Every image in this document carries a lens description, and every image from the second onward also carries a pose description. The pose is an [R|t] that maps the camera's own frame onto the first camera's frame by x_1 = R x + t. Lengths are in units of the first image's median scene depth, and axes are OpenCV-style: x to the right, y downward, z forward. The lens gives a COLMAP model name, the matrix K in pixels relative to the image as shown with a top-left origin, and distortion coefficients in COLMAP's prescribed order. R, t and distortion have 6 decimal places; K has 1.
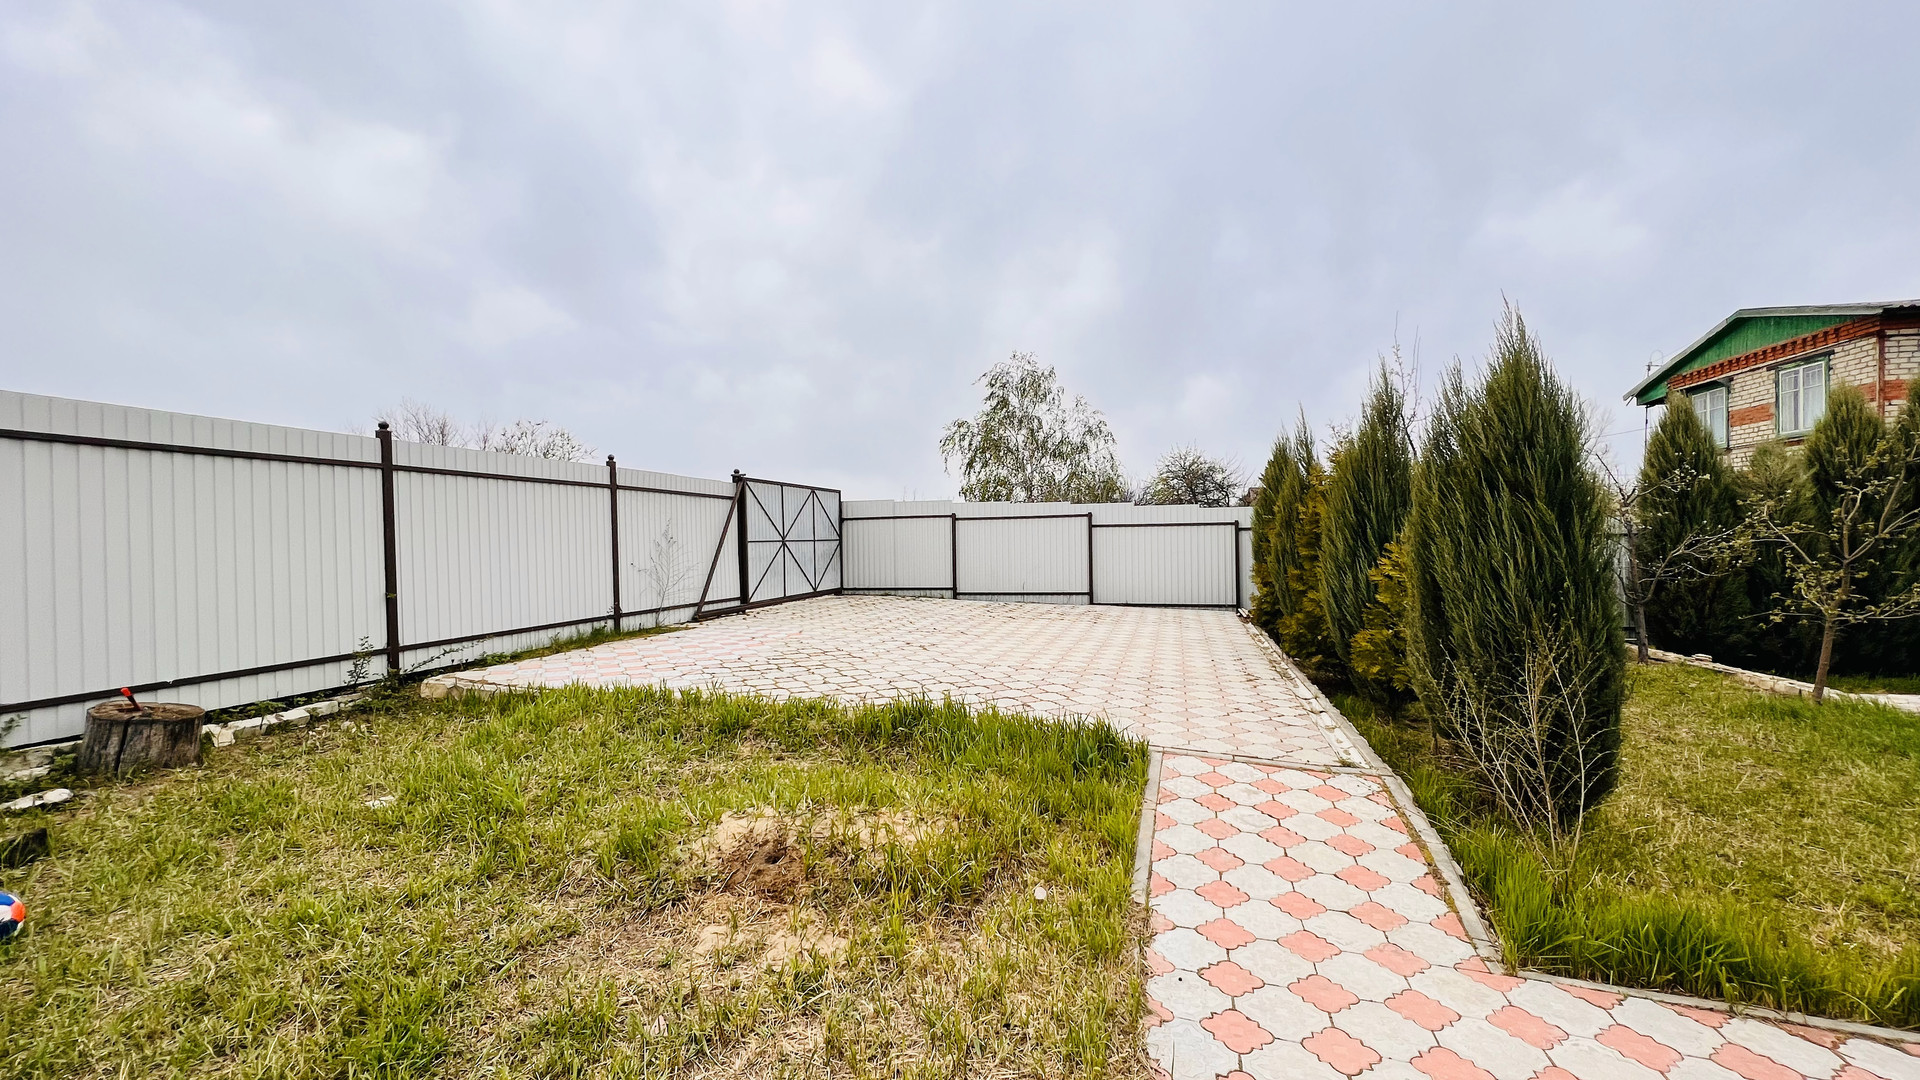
lens RADIAL K [[767.5, 0, 962.0], [0, 767.5, 546.2], [0, 0, 1]] dist [-0.002788, 0.000356]
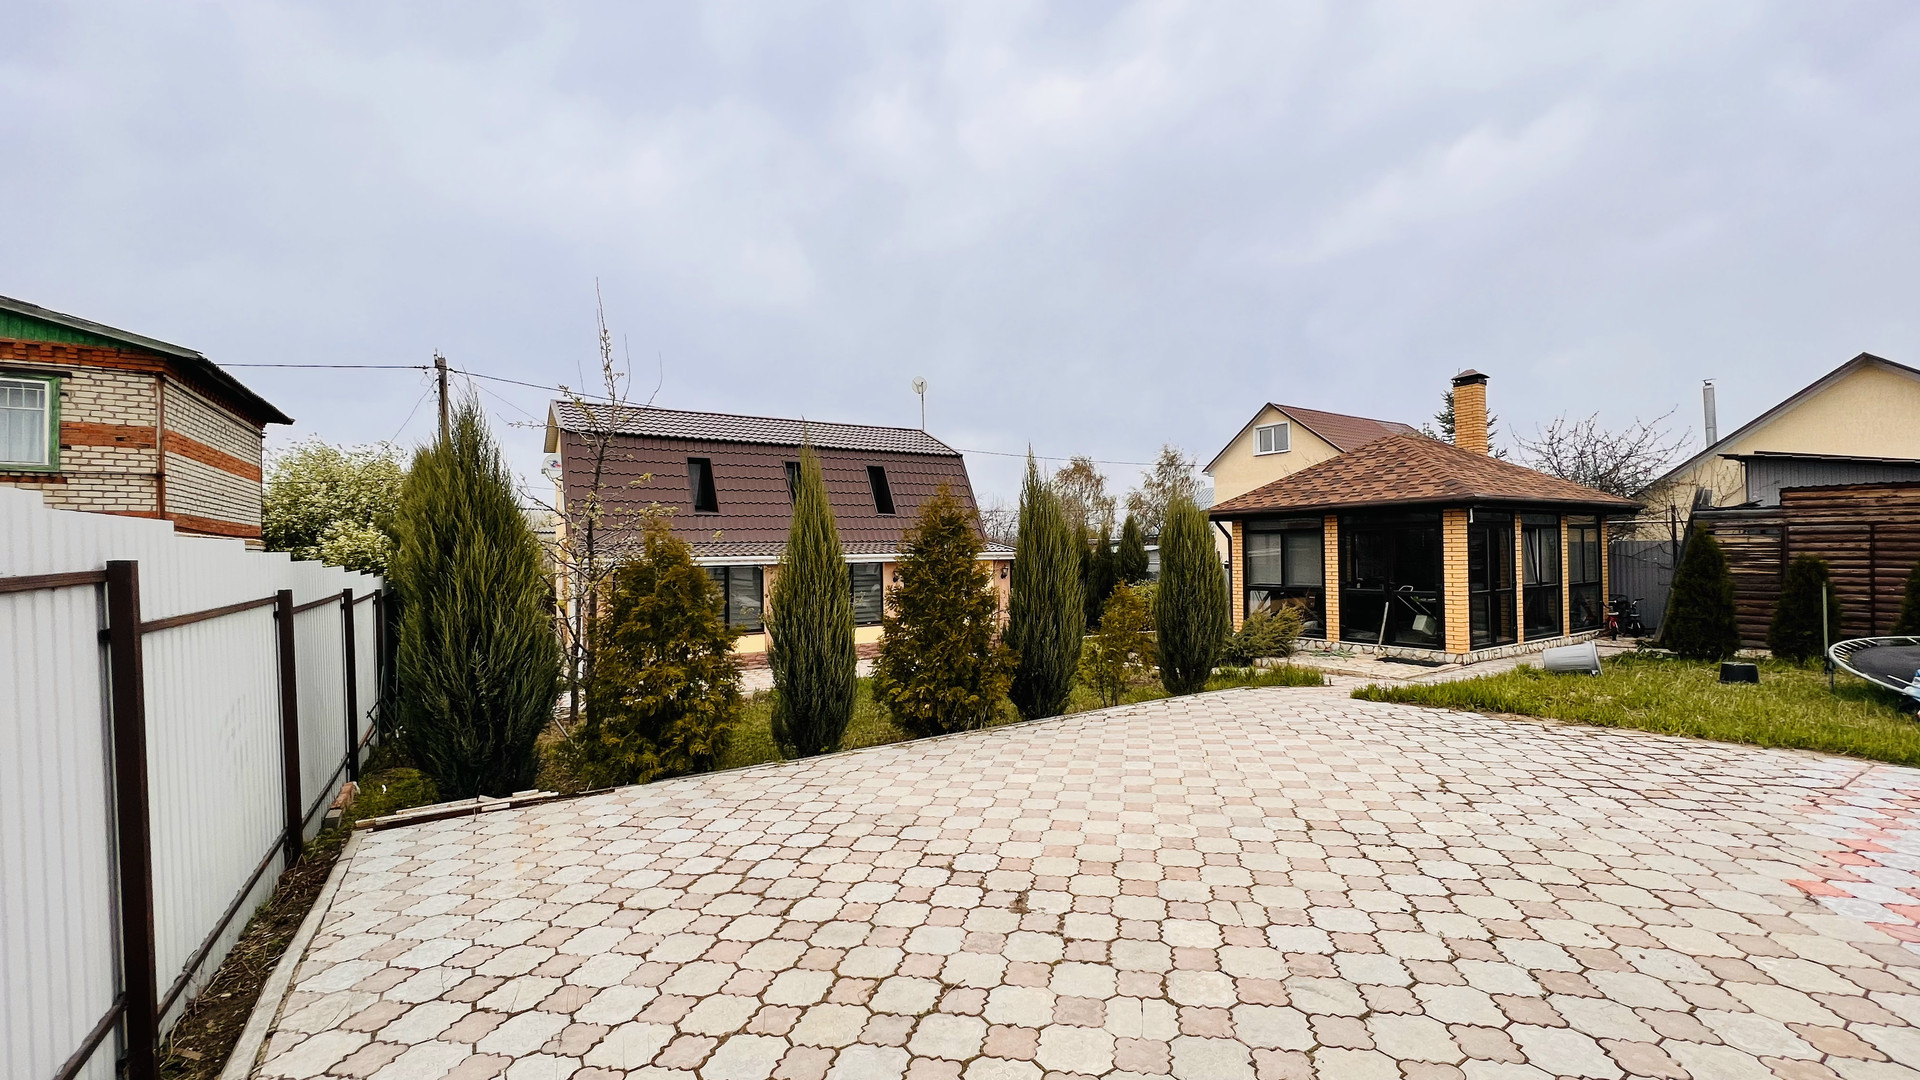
lens RADIAL K [[767.5, 0, 965.0], [0, 767.5, 551.0], [0, 0, 1]] dist [-0.002788, 0.000356]
pose [[-0.733355, 0.022496, 0.679474, -0.149049], [0.033143, 0.999447, 0.002682, -0.057011], [-0.679038, 0.024487, -0.733695, 1.429268]]
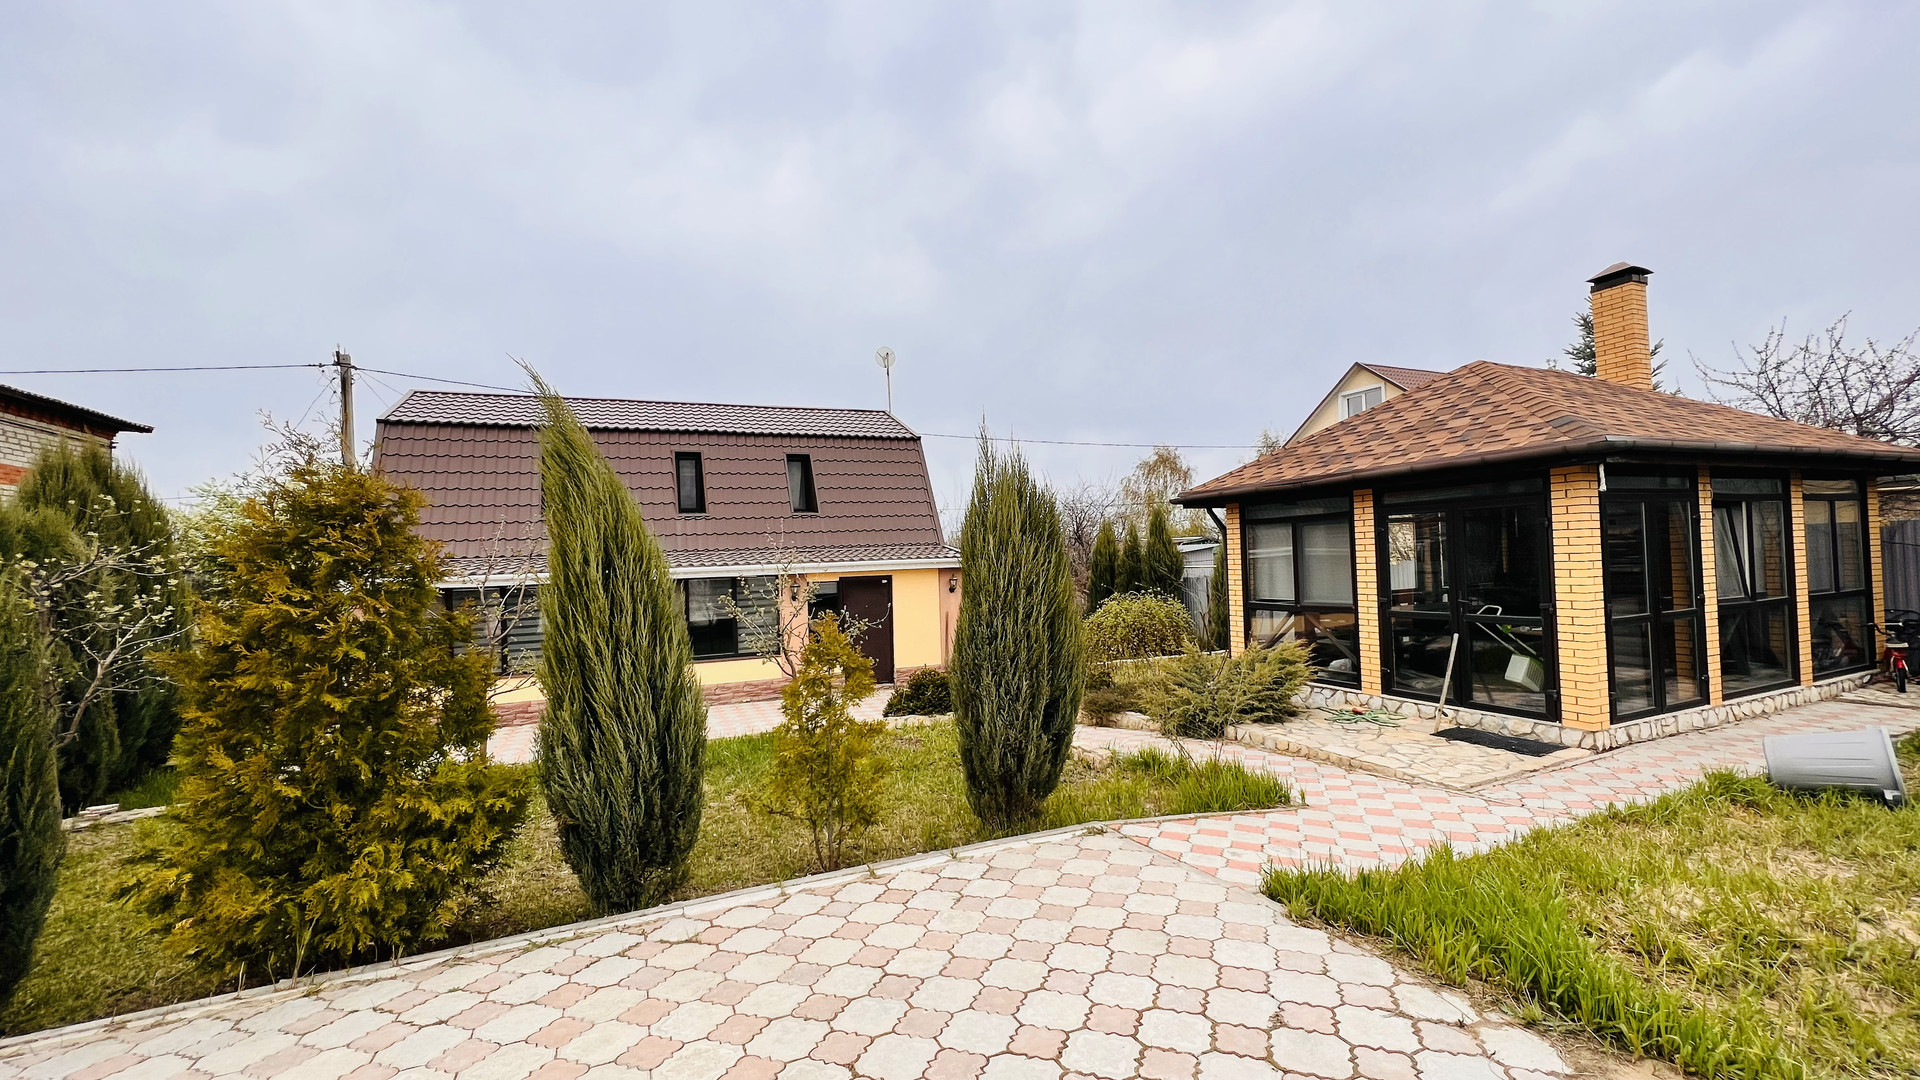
lens RADIAL K [[767.5, 0, 962.3], [0, 767.5, 549.2], [0, 0, 1]] dist [-0.002788, 0.000356]
pose [[-0.619065, 0.041931, 0.784220, -0.086035], [0.054309, 0.998469, -0.010516, -0.045659], [-0.783460, 0.036080, -0.620394, 0.838530]]
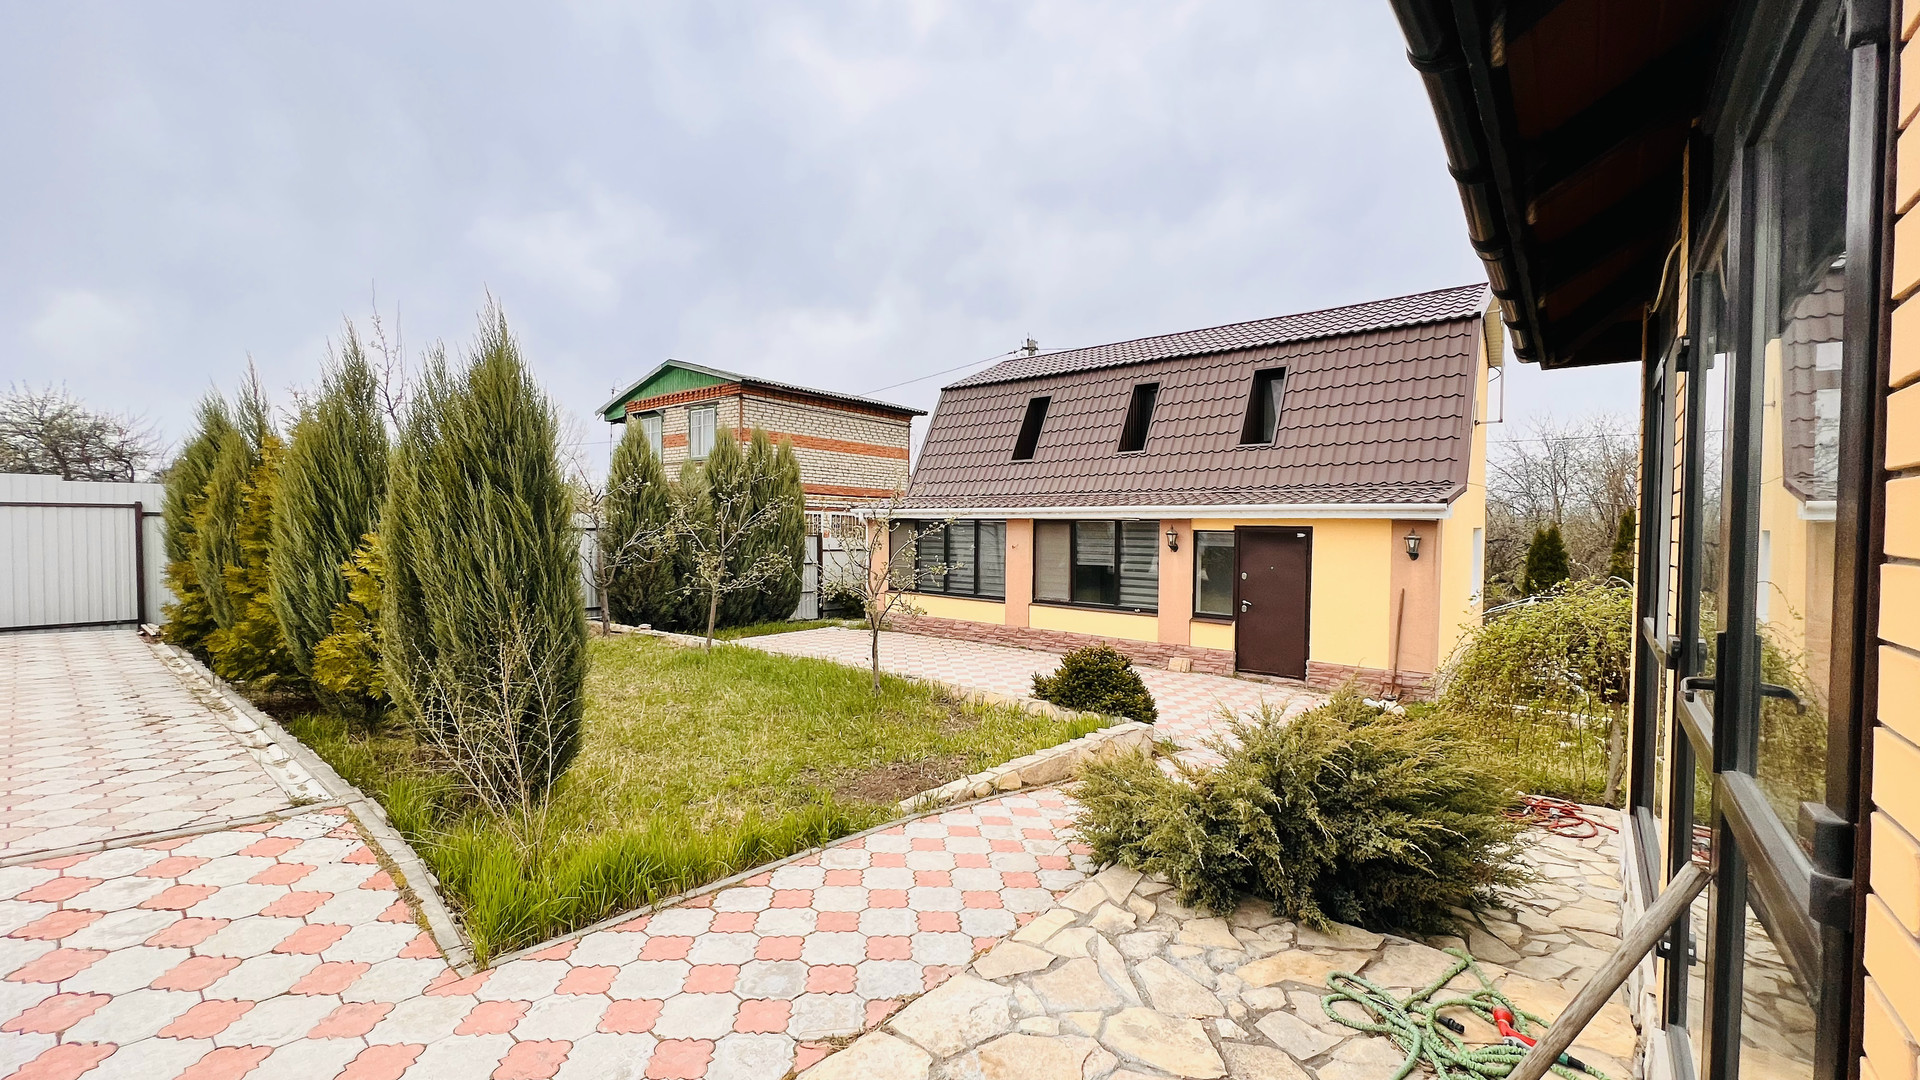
lens RADIAL K [[767.5, 0, 958.5], [0, 767.5, 538.2], [0, 0, 1]] dist [-0.002788, 0.000356]
pose [[0.406958, 0.001916, 0.913445, 0.033225], [-0.001423, 0.999998, -0.001463, 0.000687], [-0.913446, -0.000705, 0.406960, 0.018446]]
